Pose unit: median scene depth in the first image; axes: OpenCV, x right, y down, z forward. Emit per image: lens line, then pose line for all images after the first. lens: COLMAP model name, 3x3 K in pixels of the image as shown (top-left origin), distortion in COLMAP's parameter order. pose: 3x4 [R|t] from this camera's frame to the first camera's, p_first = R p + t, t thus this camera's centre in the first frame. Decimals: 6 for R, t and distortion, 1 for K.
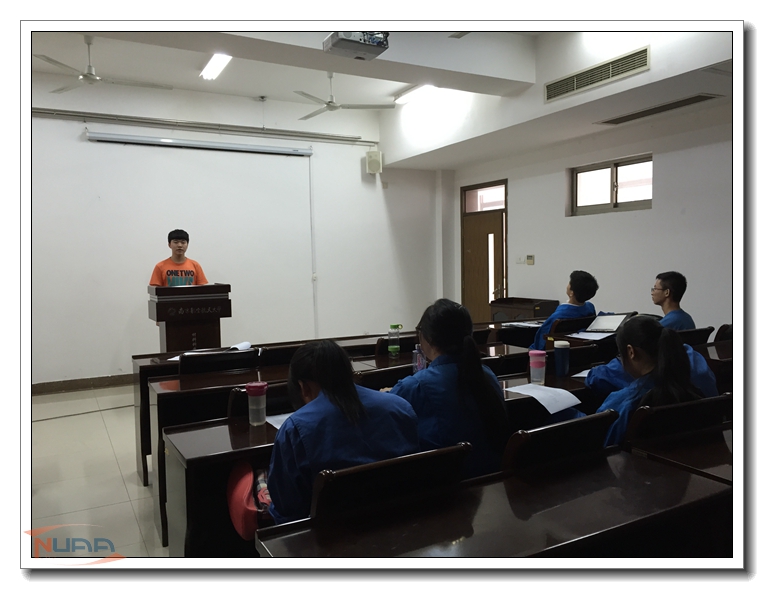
lens RADIAL K [[609.9, 0, 376.4], [0, 609.9, 297.5], [0, 0, 1]] dist [0.044773, -0.007776]
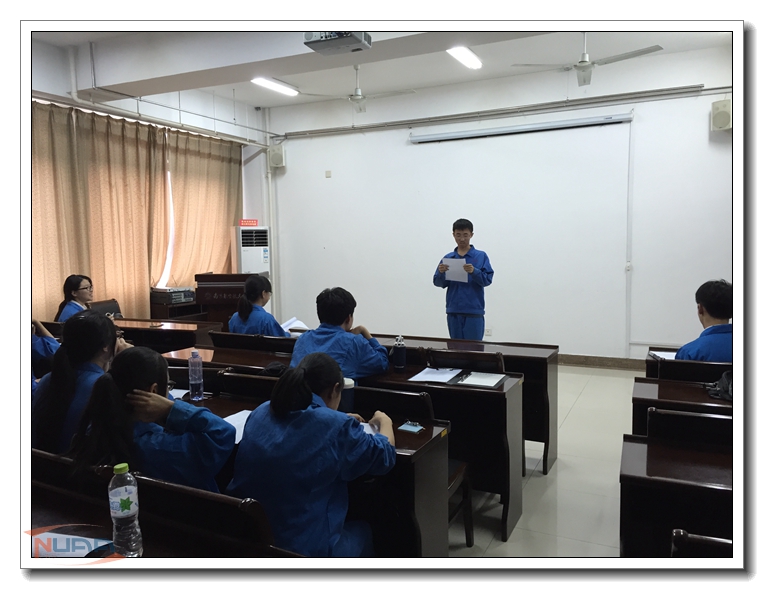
lens RADIAL K [[609.9, 0, 383.7], [0, 609.9, 292.9], [0, 0, 1]] dist [0.044773, -0.007776]
pose [[0.567036, 0.083179, -0.819482, 0.407570], [-0.048734, 0.996533, 0.067429, -0.038044], [0.822250, 0.001702, 0.569124, 0.242225]]
